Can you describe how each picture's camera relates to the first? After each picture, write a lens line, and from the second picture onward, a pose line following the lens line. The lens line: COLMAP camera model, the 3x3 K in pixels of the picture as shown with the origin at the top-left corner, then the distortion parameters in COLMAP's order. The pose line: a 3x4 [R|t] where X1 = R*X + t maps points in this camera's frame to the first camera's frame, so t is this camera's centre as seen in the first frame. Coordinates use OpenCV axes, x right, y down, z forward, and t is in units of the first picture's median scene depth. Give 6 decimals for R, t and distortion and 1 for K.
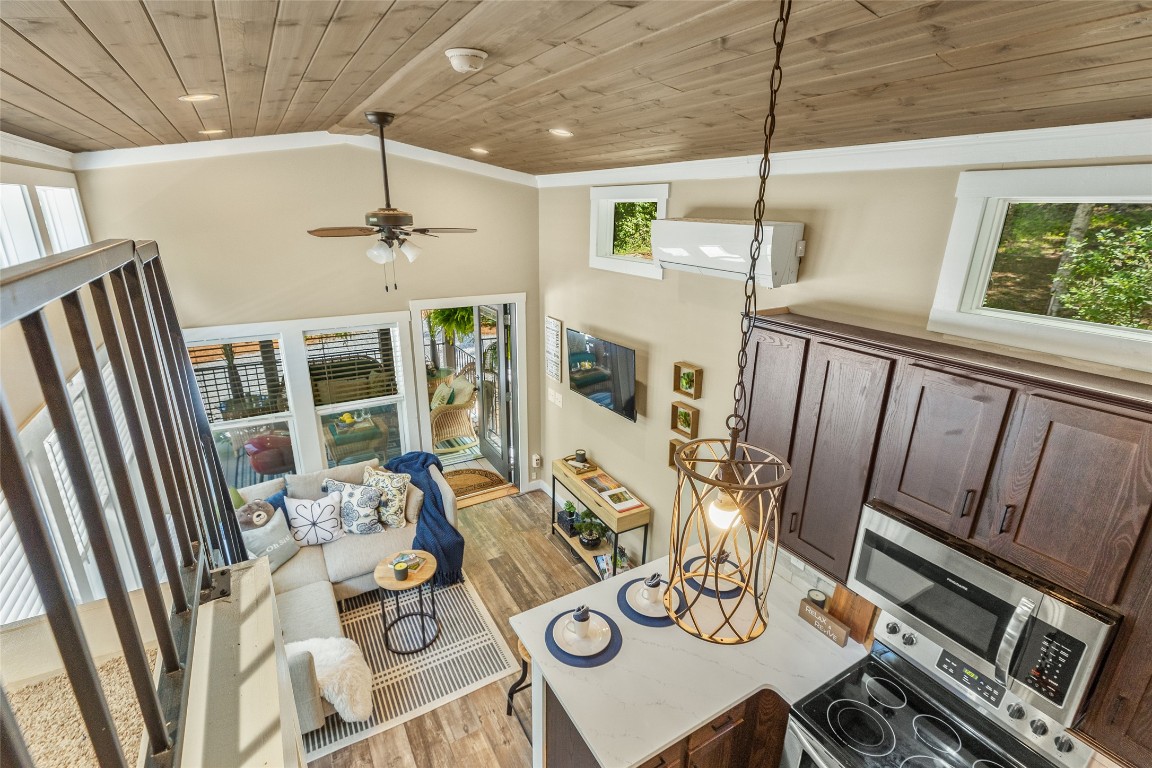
lens RADIAL K [[534.2, 0, 579.8], [0, 534.2, 387.0], [0, 0, 1]] dist [0.003826, -0.000190]
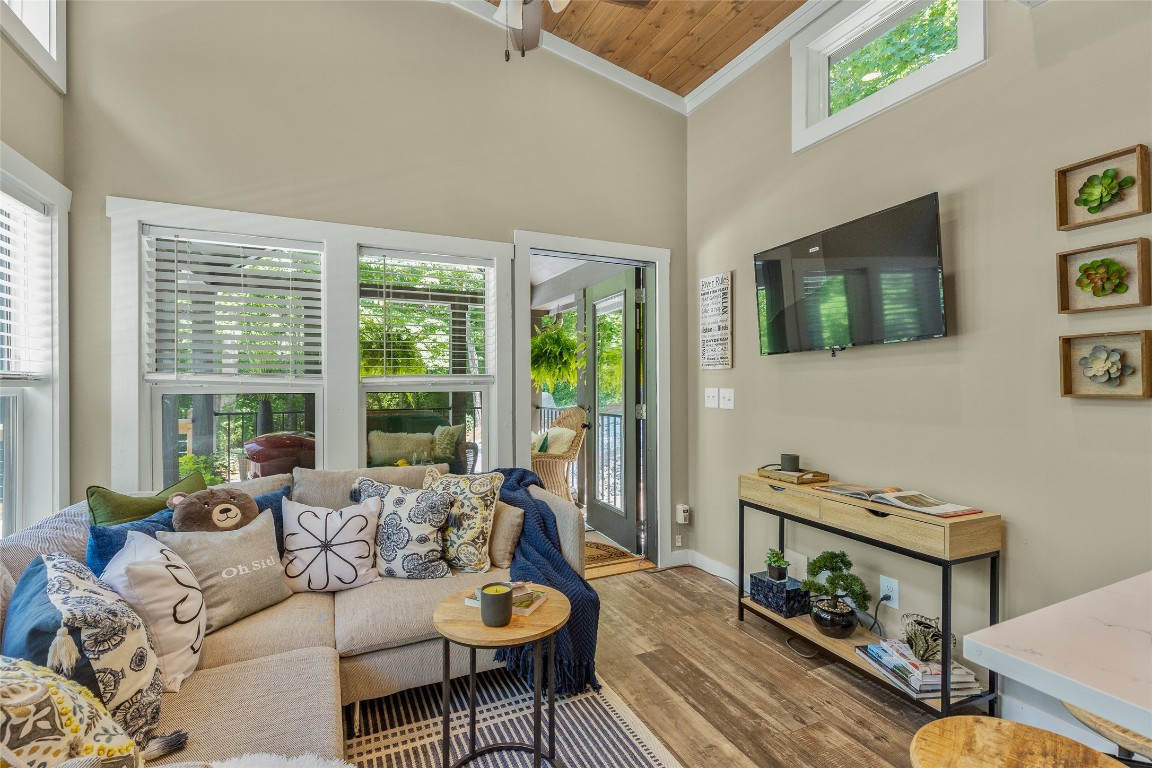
lens RADIAL K [[534.2, 0, 582.5], [0, 534.2, 385.1], [0, 0, 1]] dist [0.003826, -0.000190]
pose [[0.995640, -0.019342, -0.091250, -0.187299], [-0.010462, 0.948934, -0.315301, 0.261506], [0.092689, 0.314881, 0.944595, 0.459674]]
